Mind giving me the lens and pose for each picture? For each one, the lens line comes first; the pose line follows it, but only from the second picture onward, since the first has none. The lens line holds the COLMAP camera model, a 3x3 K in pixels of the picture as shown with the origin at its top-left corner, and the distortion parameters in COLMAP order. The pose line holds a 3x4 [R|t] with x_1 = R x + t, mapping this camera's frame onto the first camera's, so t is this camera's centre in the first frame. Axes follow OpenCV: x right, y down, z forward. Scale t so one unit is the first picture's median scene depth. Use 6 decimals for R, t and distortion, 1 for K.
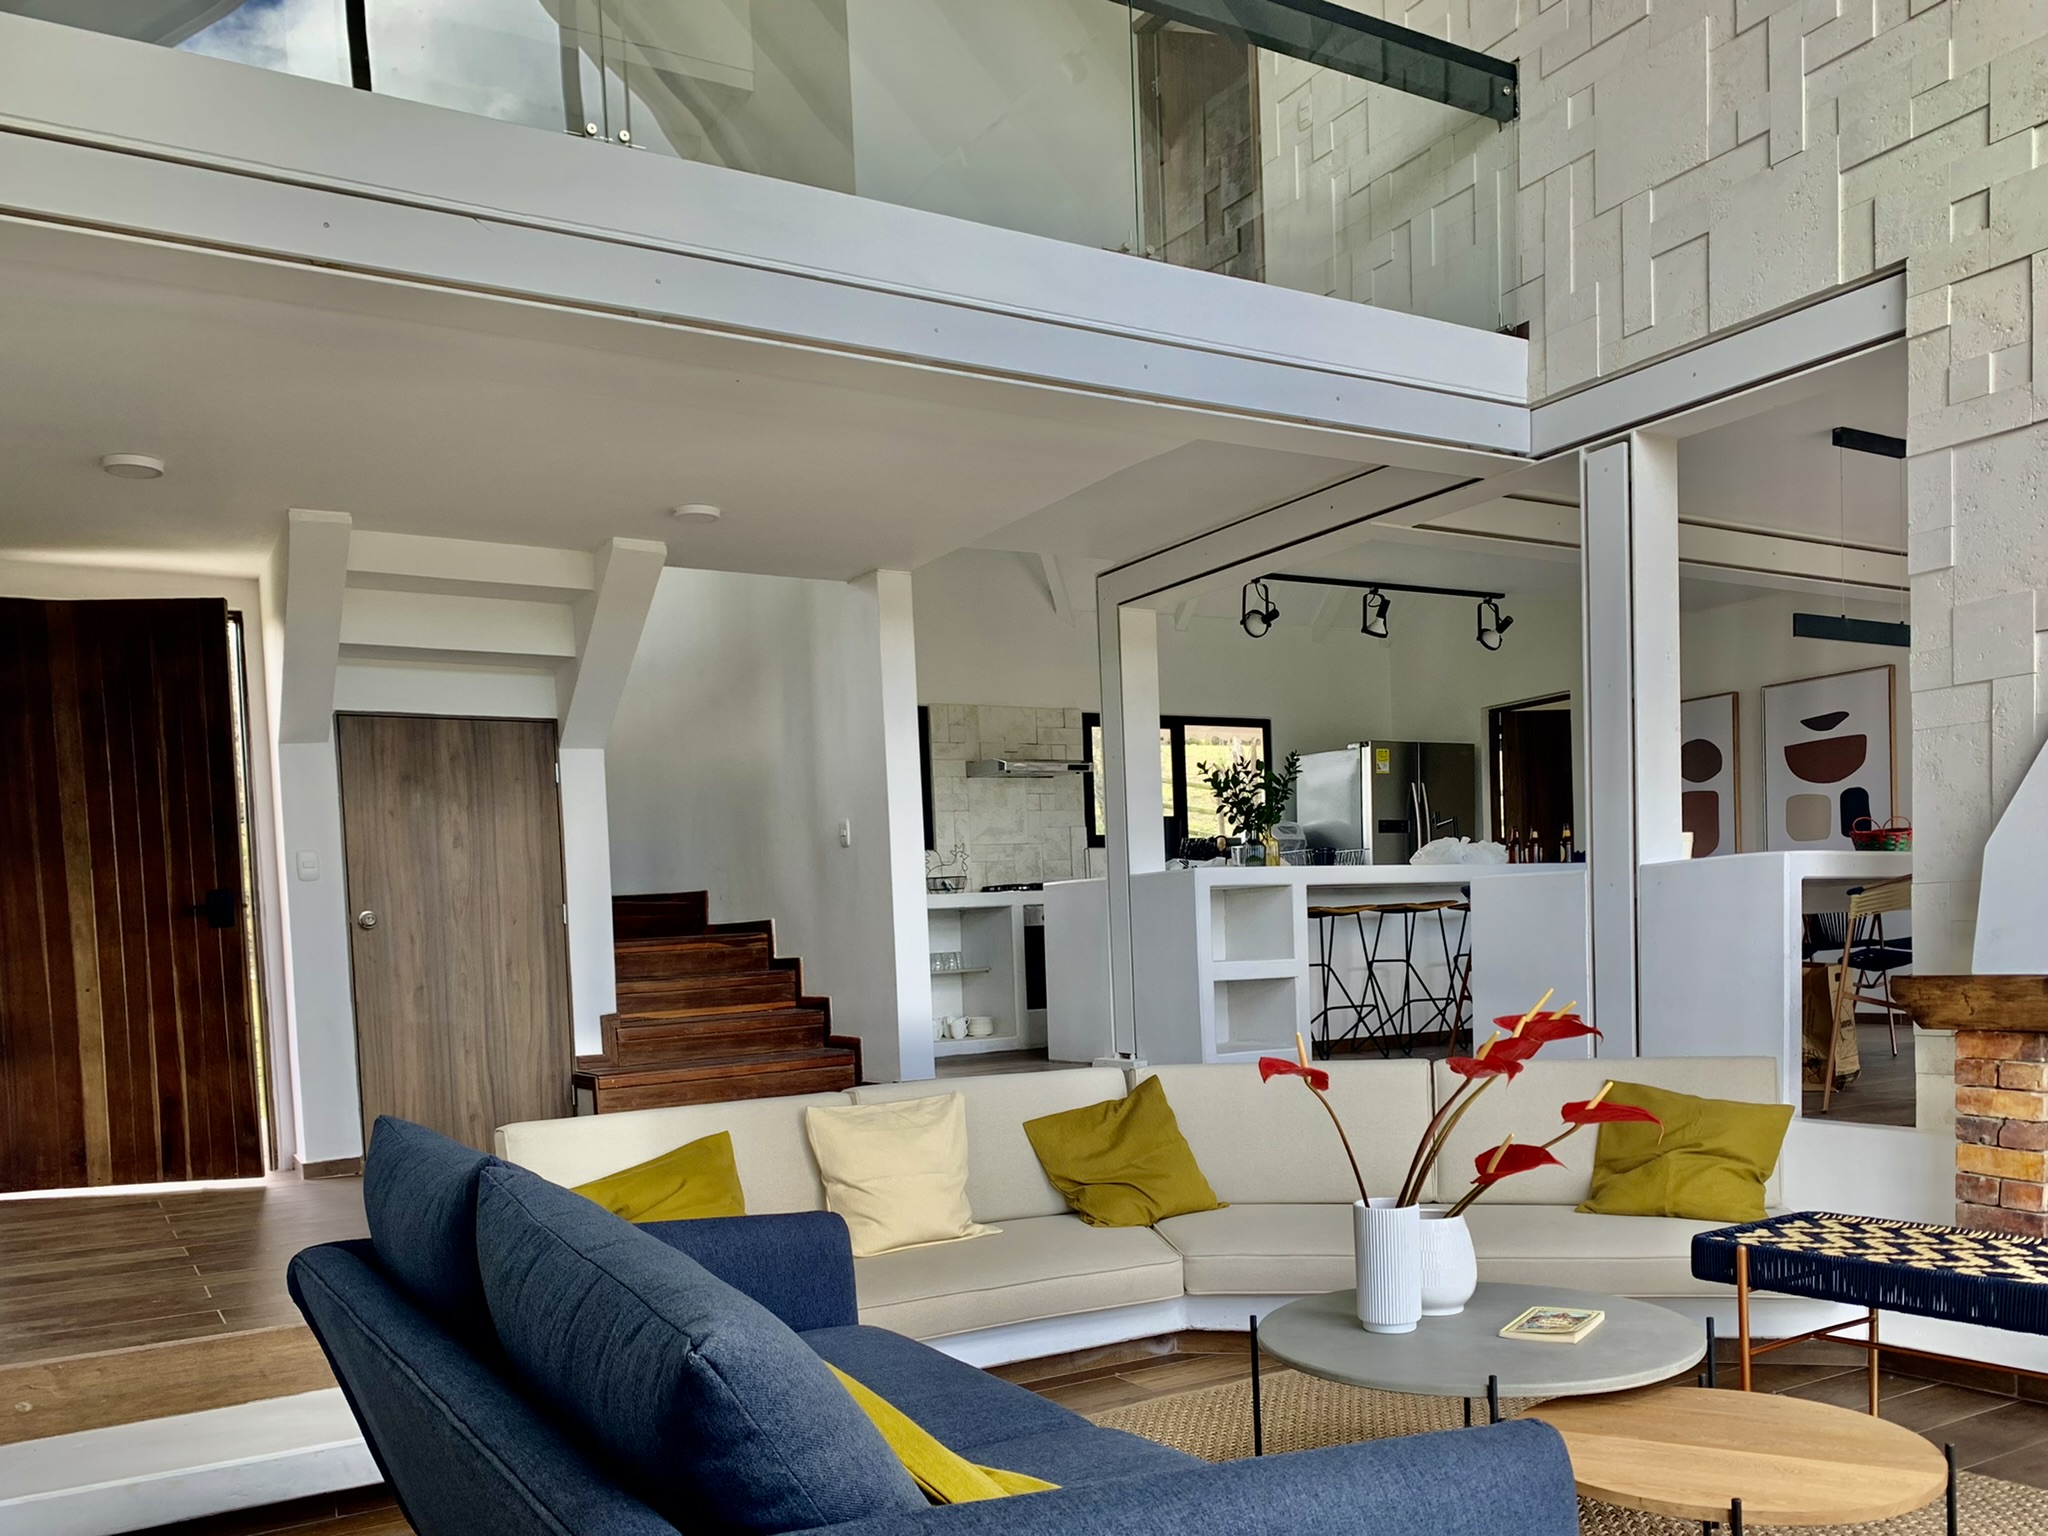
lens RADIAL K [[1650.0, 0, 1033.9], [0, 1650.0, 1039.0], [0, 0, 1]] dist [0.004371, -0.001595]
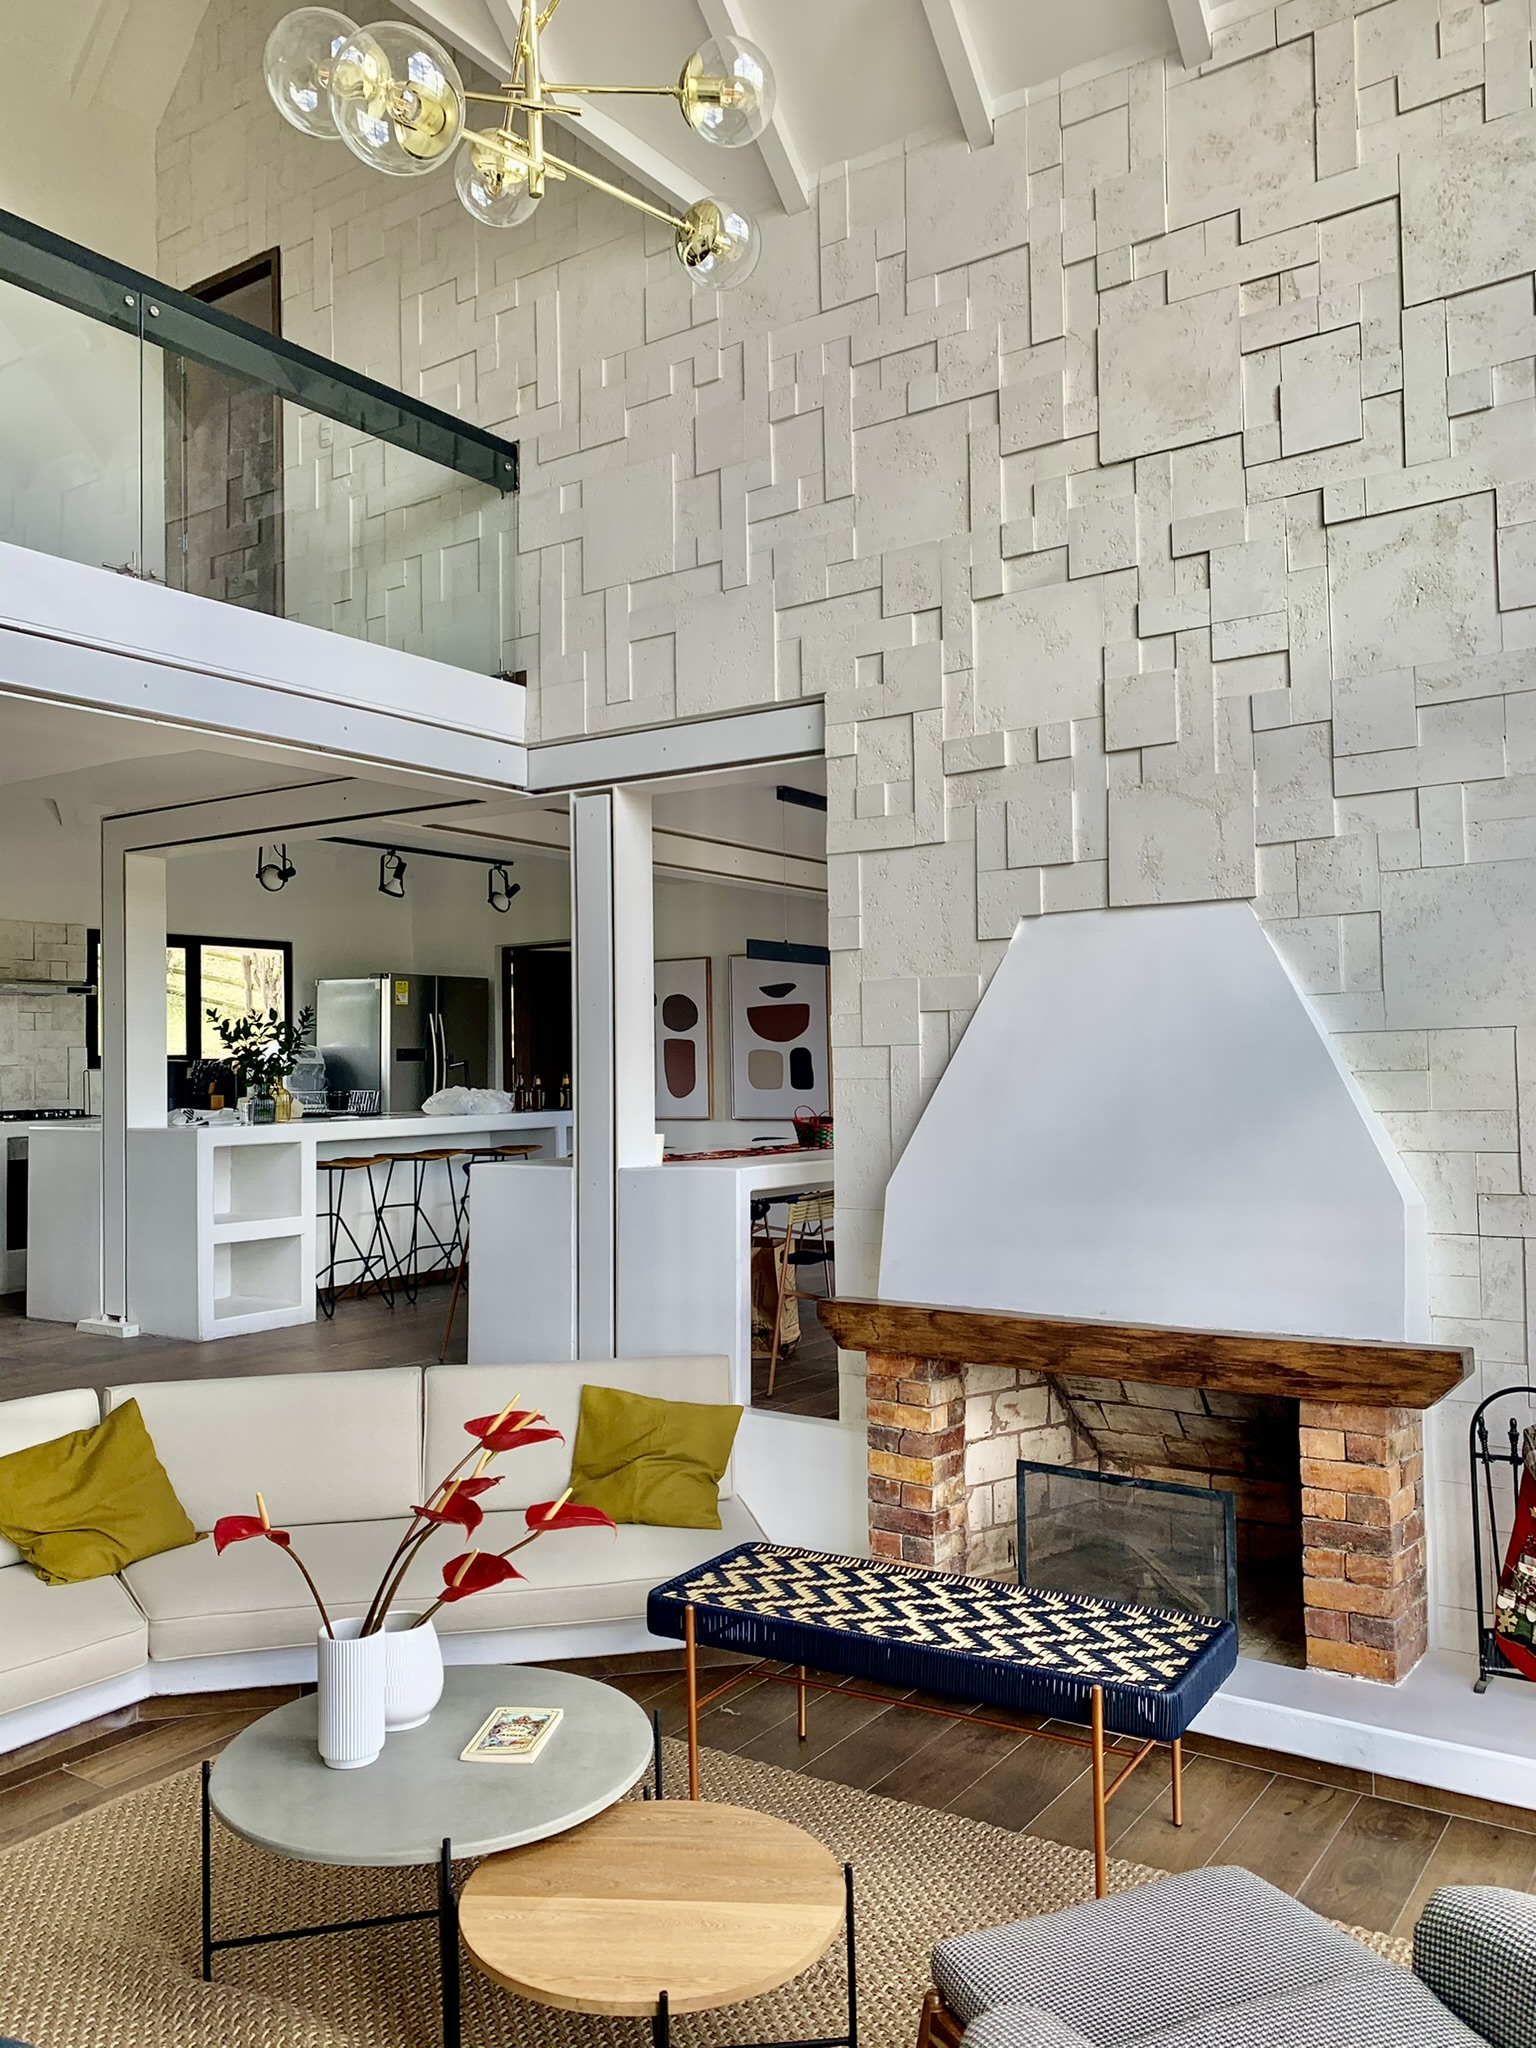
lens RADIAL K [[1554.0, 0, 766.6], [0, 1554.0, 1013.9], [0, 0, 1]] dist [0.090582, -0.148494]
pose [[0.908883, 0.039789, 0.415149, 0.019299], [0.004044, 0.994551, -0.104174, -0.095506], [-0.417032, 0.096361, 0.903769, 0.005964]]
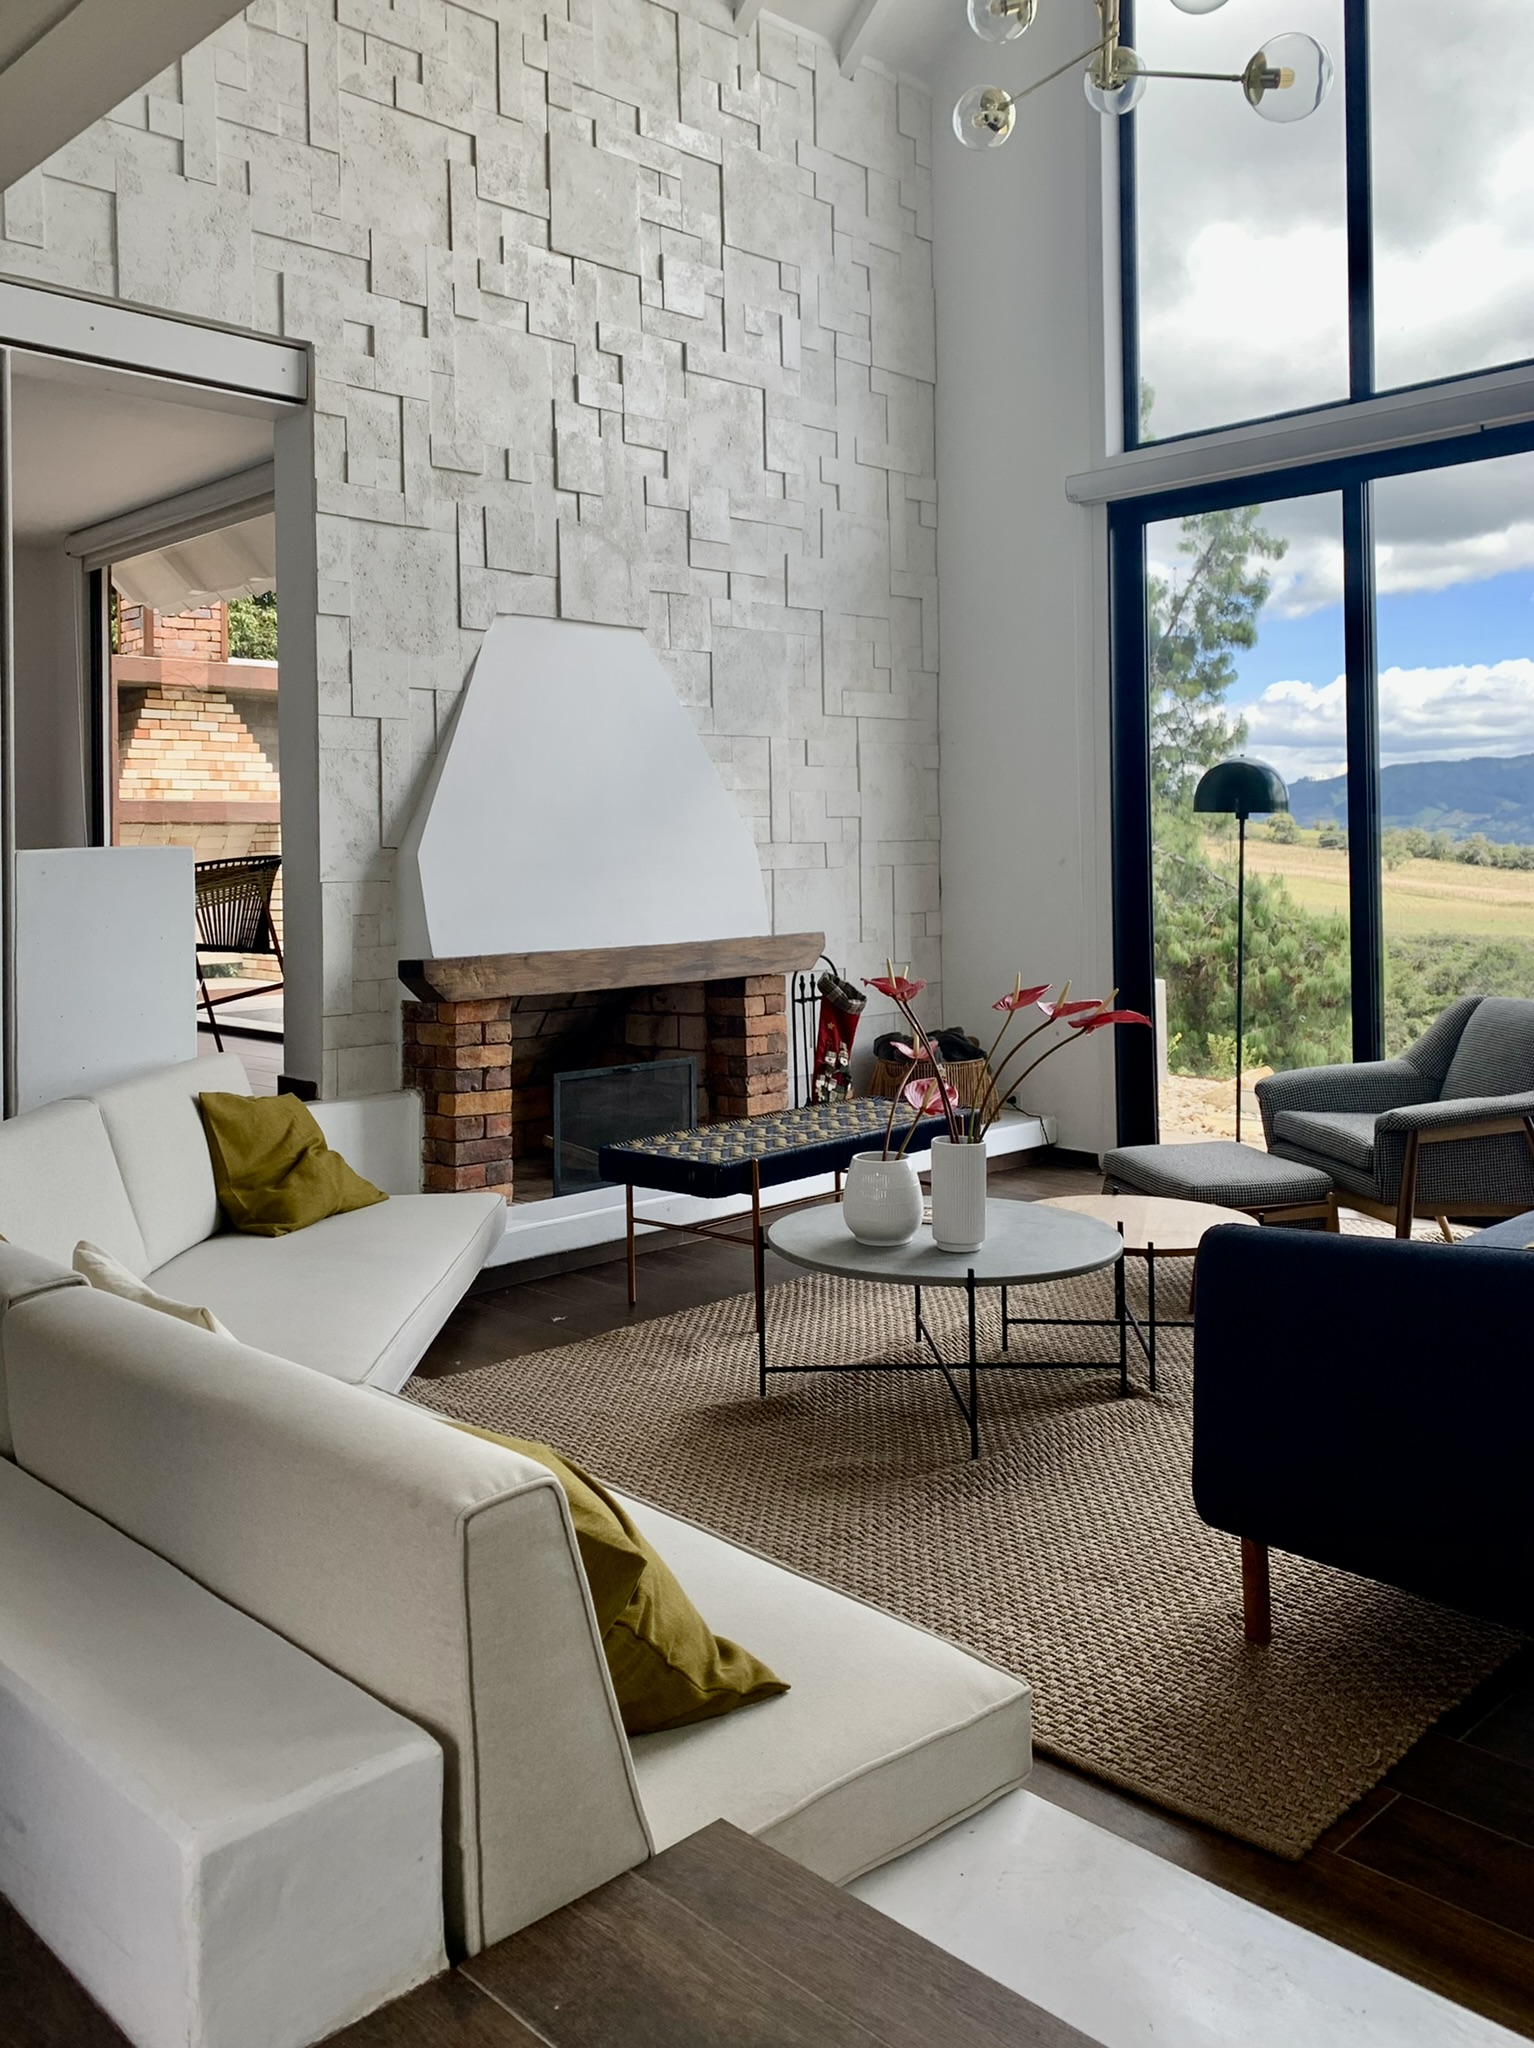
lens RADIAL K [[1711.2, 0, 761.2], [0, 1711.2, 848.0], [0, 0, 1]] dist [-0.002503, -0.003182]
pose [[-0.235694, 0.043825, 0.970839, -0.552419], [0.077095, 0.996677, -0.026274, -0.051813], [-0.968765, 0.068654, -0.238290, 0.804061]]
